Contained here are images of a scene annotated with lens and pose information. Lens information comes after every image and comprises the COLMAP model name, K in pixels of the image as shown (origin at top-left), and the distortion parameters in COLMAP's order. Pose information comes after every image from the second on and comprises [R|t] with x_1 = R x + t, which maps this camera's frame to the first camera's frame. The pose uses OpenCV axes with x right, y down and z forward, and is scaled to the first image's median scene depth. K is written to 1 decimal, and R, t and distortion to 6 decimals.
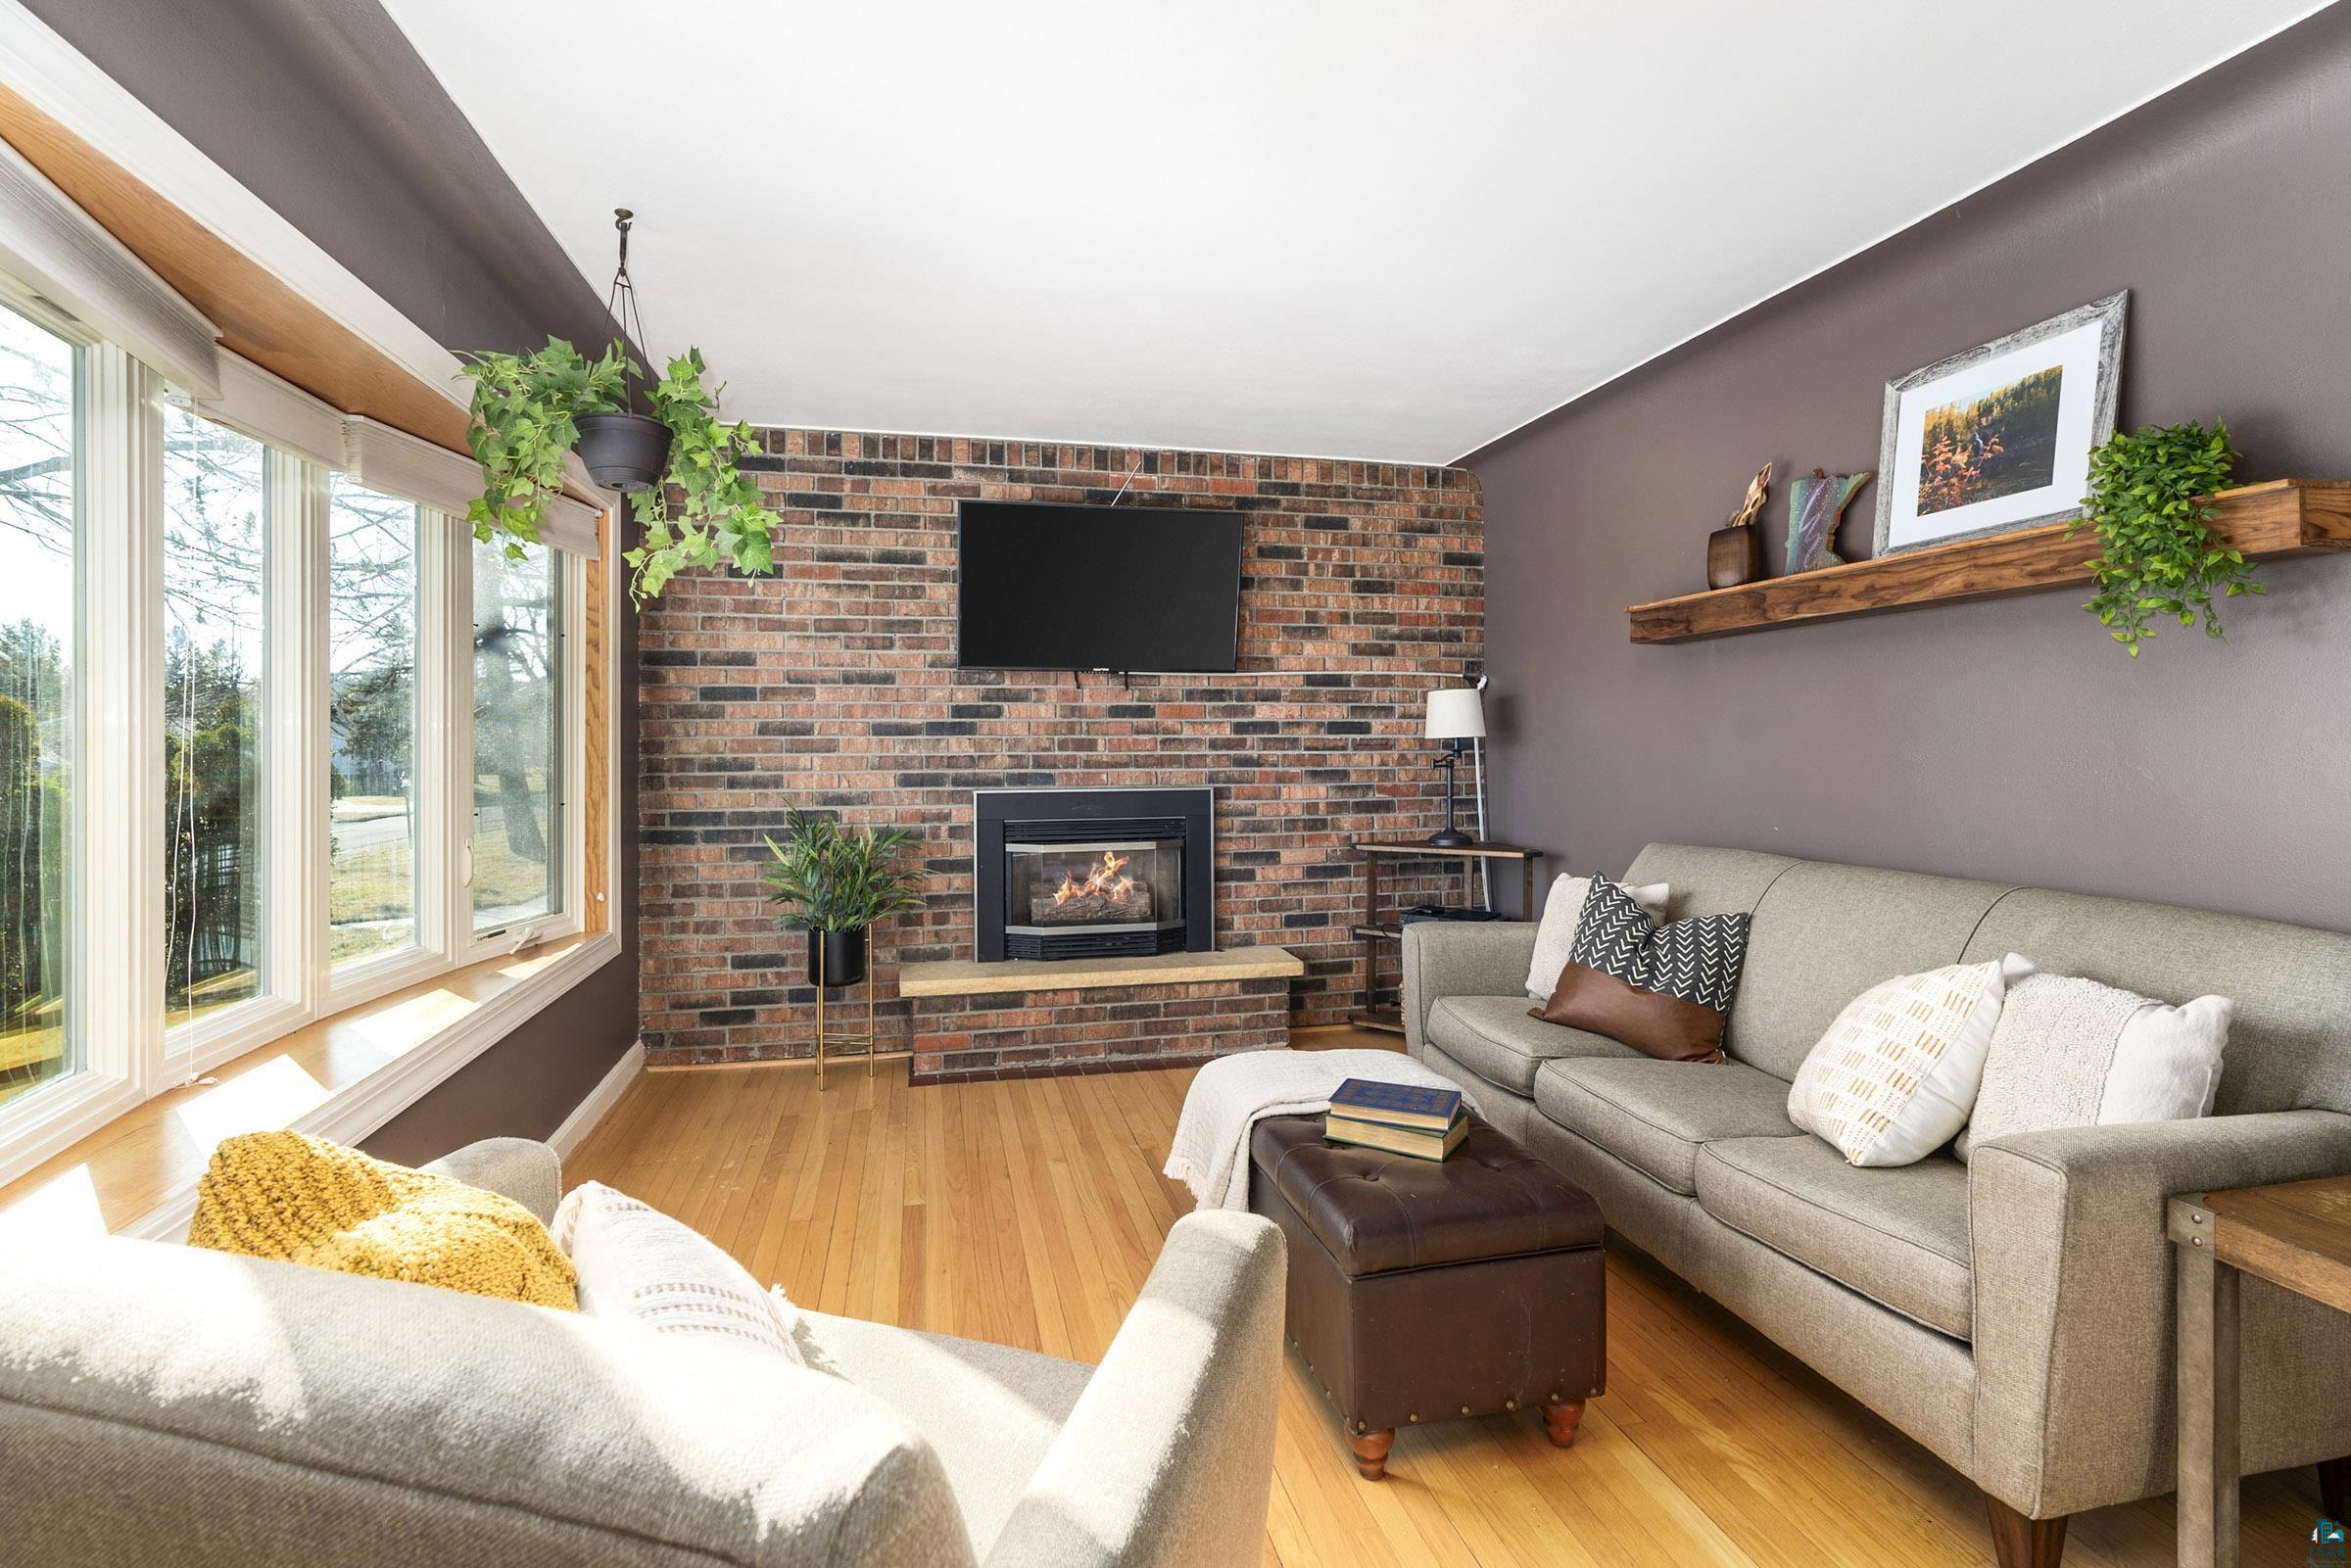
lens RADIAL K [[1154.9, 0, 1161.1], [0, 1154.9, 741.4], [0, 0, 1]] dist [-0.016917, 0.006191]
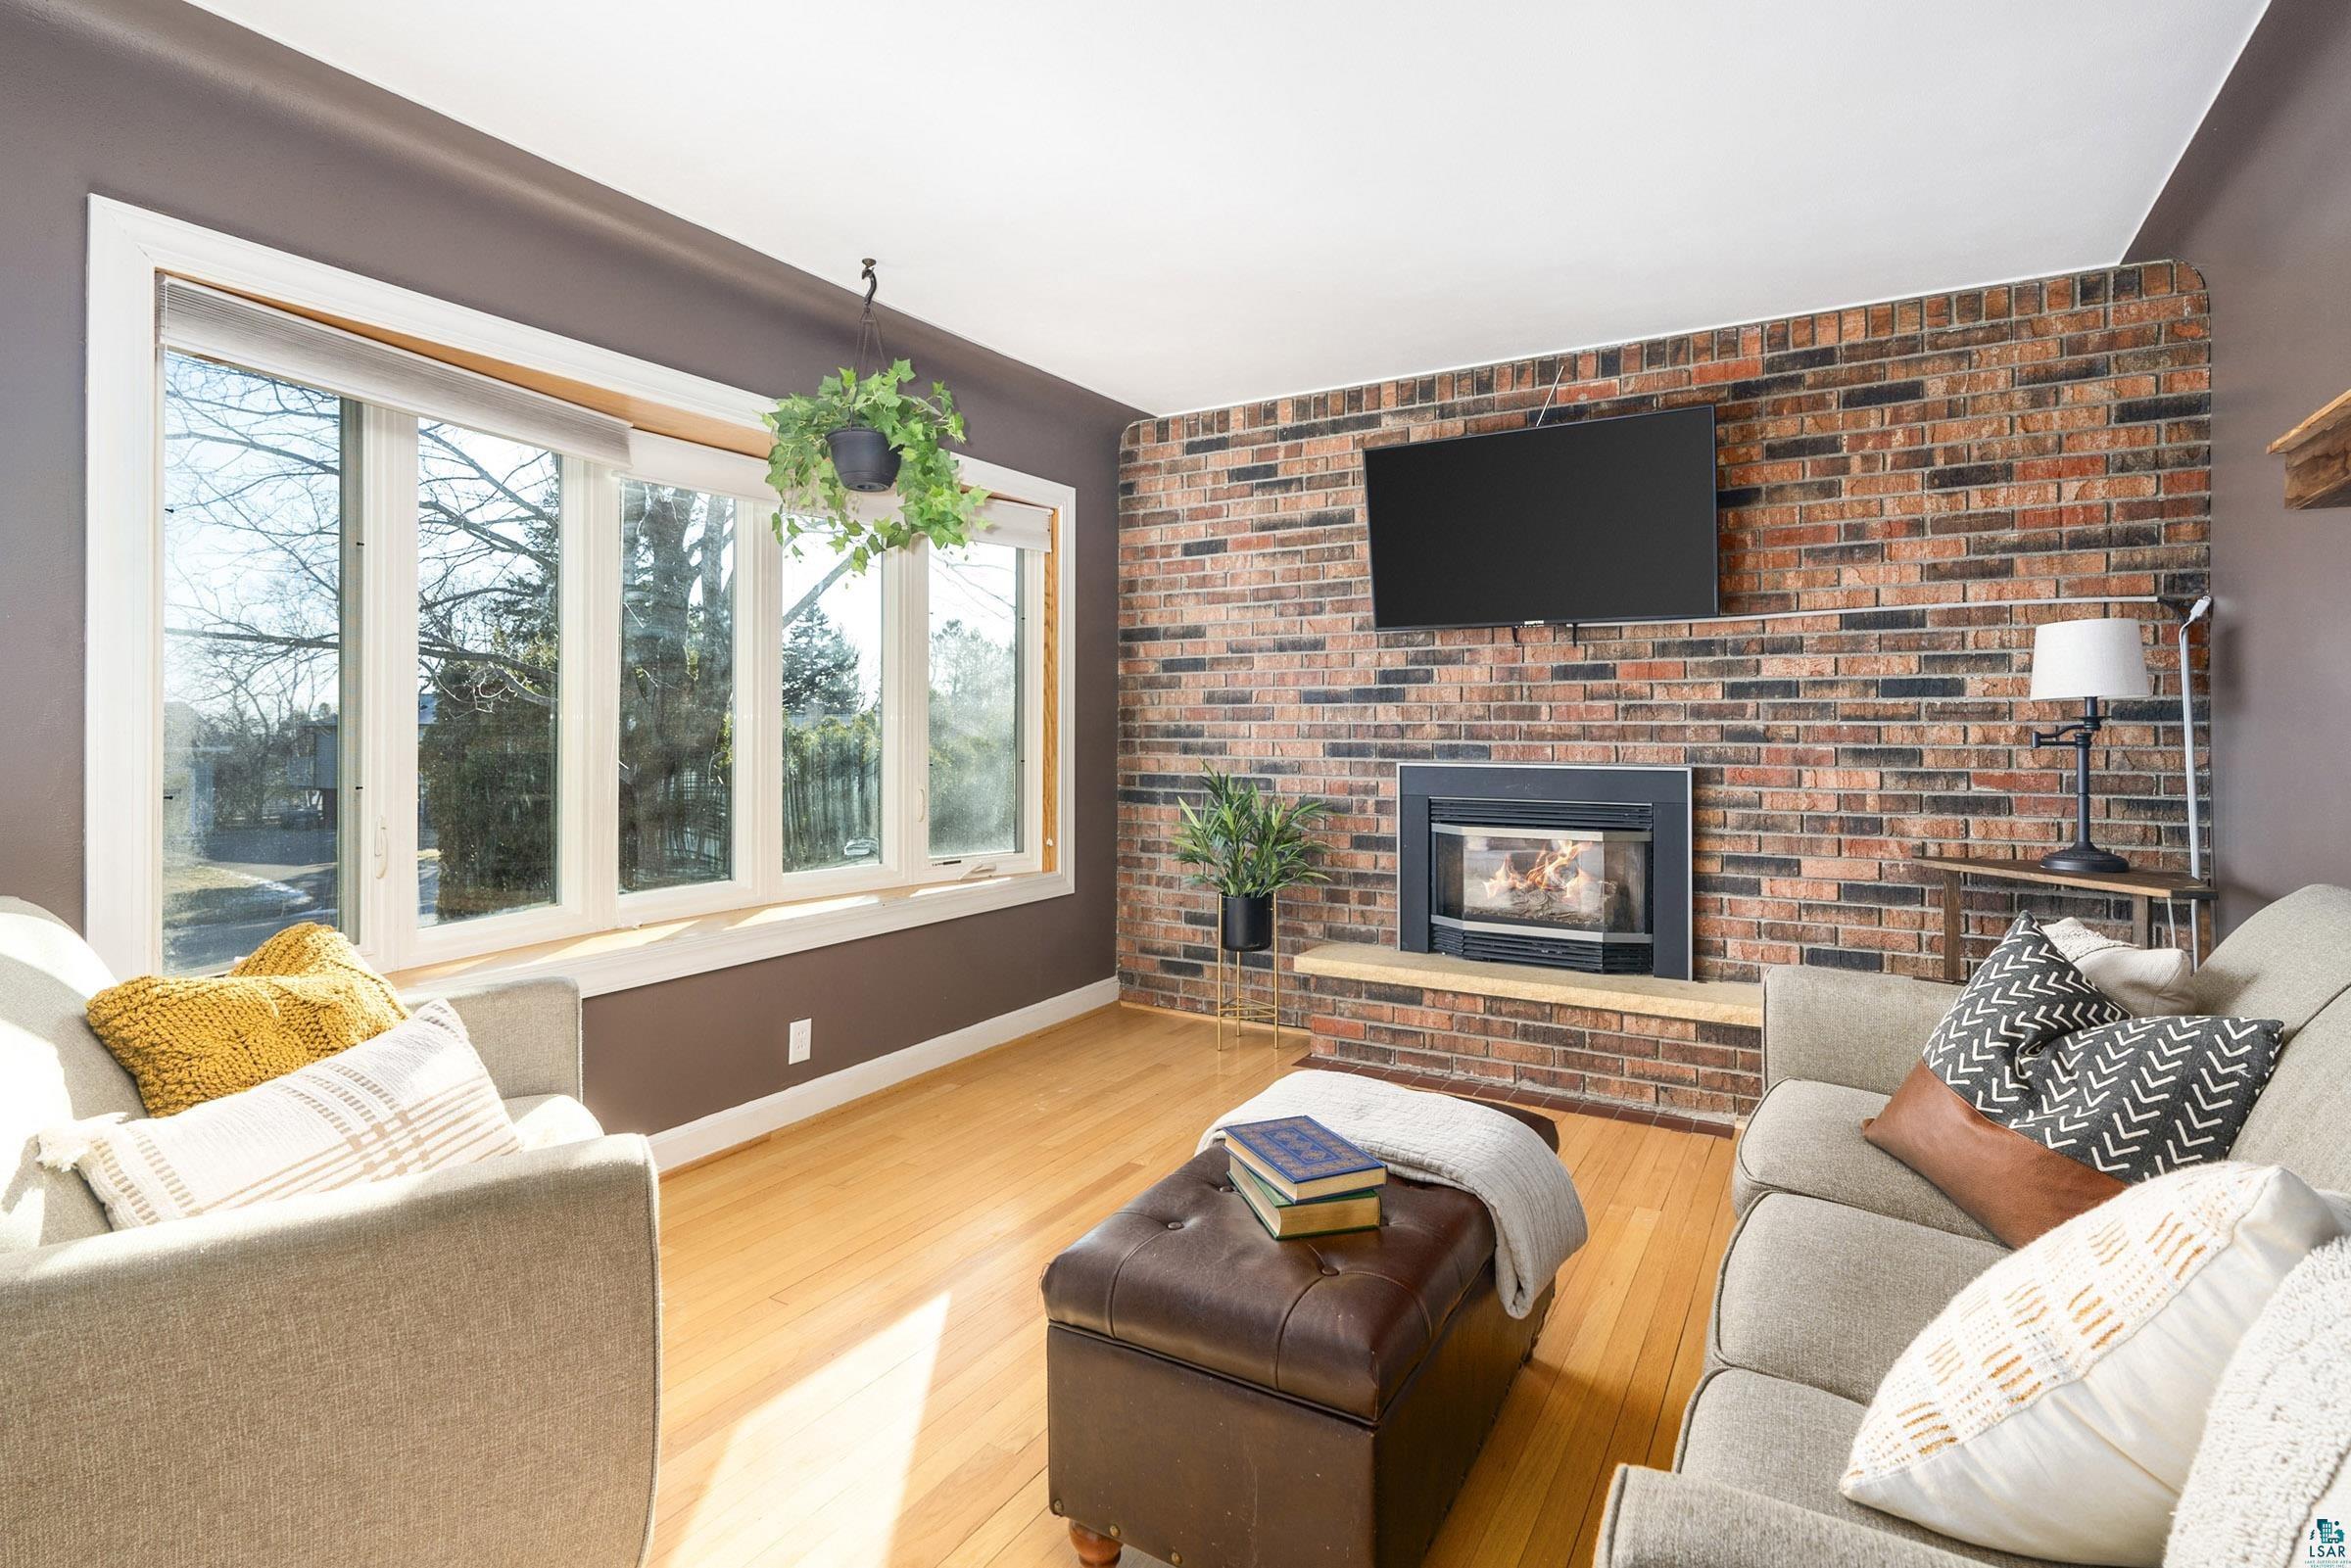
lens RADIAL K [[1154.9, 0, 1073.2], [0, 1154.9, 725.0], [0, 0, 1]] dist [-0.016917, 0.006191]
pose [[0.697968, 0.004208, -0.716116, 0.312649], [-0.007452, 0.999971, -0.001387, 0.015865], [0.716090, 0.006304, 0.697980, 0.175198]]
